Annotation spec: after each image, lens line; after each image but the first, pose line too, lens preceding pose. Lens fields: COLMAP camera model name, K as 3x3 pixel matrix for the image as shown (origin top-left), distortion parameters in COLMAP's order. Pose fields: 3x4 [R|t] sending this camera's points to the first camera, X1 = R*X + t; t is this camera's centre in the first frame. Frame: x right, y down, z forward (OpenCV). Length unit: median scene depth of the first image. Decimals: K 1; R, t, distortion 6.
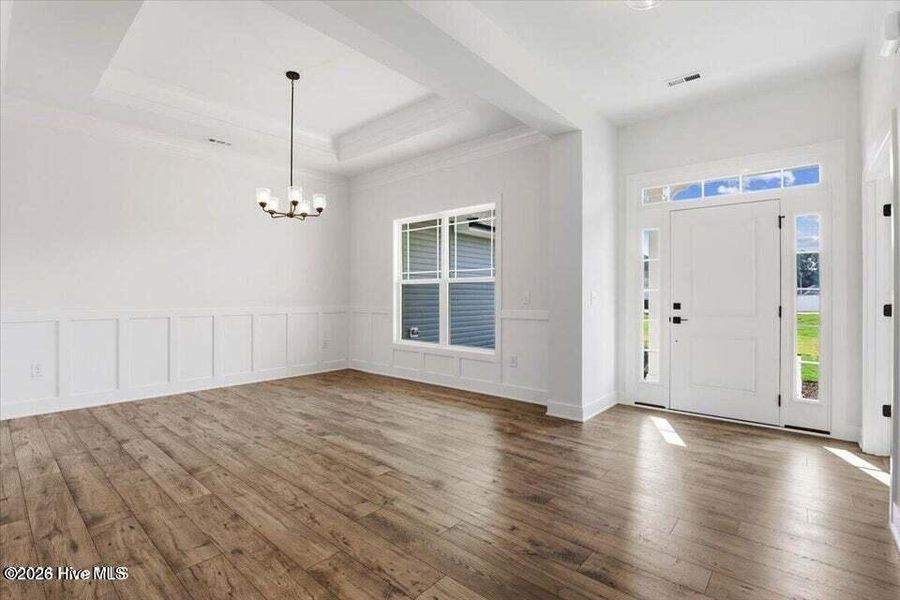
lens RADIAL K [[419.5, 0, 453.8], [0, 419.5, 294.9], [0, 0, 1]] dist [-0.027520, 0.002039]
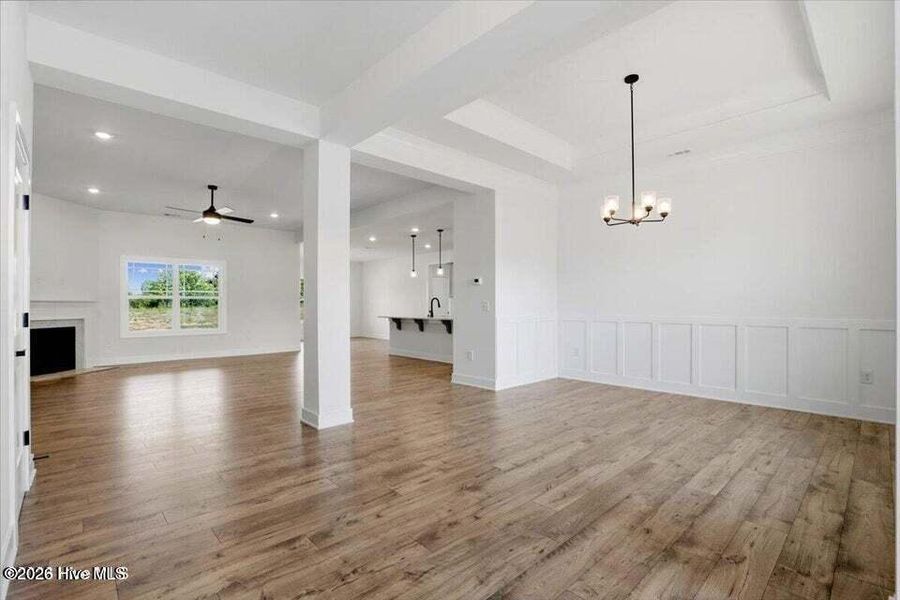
lens RADIAL K [[419.5, 0, 448.1], [0, 419.5, 303.6], [0, 0, 1]] dist [-0.027520, 0.002039]
pose [[-0.118347, -0.003417, -0.992966, 0.669814], [0.005340, 0.999977, -0.004077, 0.003256], [0.992958, -0.005785, -0.118326, 0.724104]]
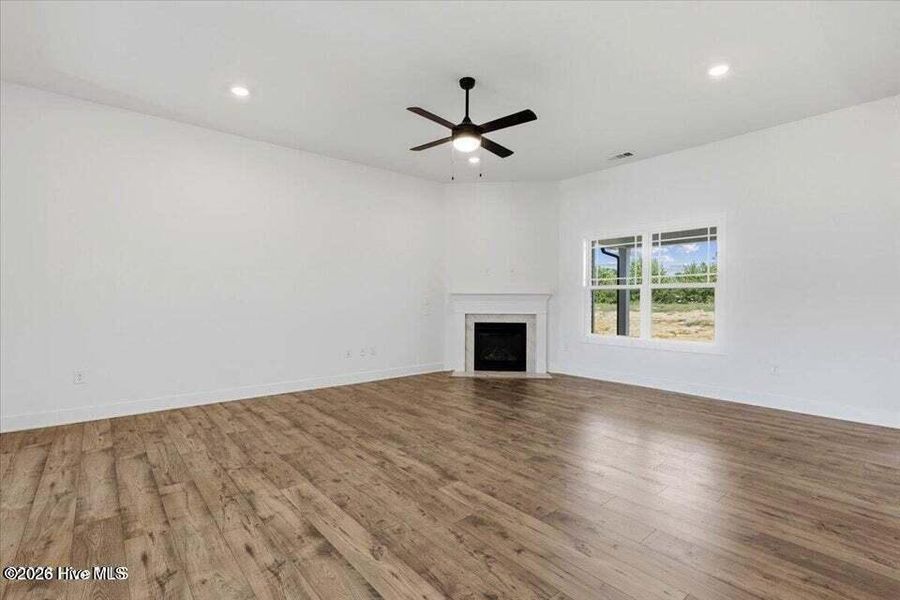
lens RADIAL K [[419.5, 0, 450.2], [0, 419.5, 305.3], [0, 0, 1]] dist [-0.027520, 0.002039]
pose [[-0.987377, -0.004268, 0.158330, -0.976908], [-0.002344, 0.999921, 0.012333, 0.002432], [-0.158370, 0.011806, -0.987309, 0.497148]]
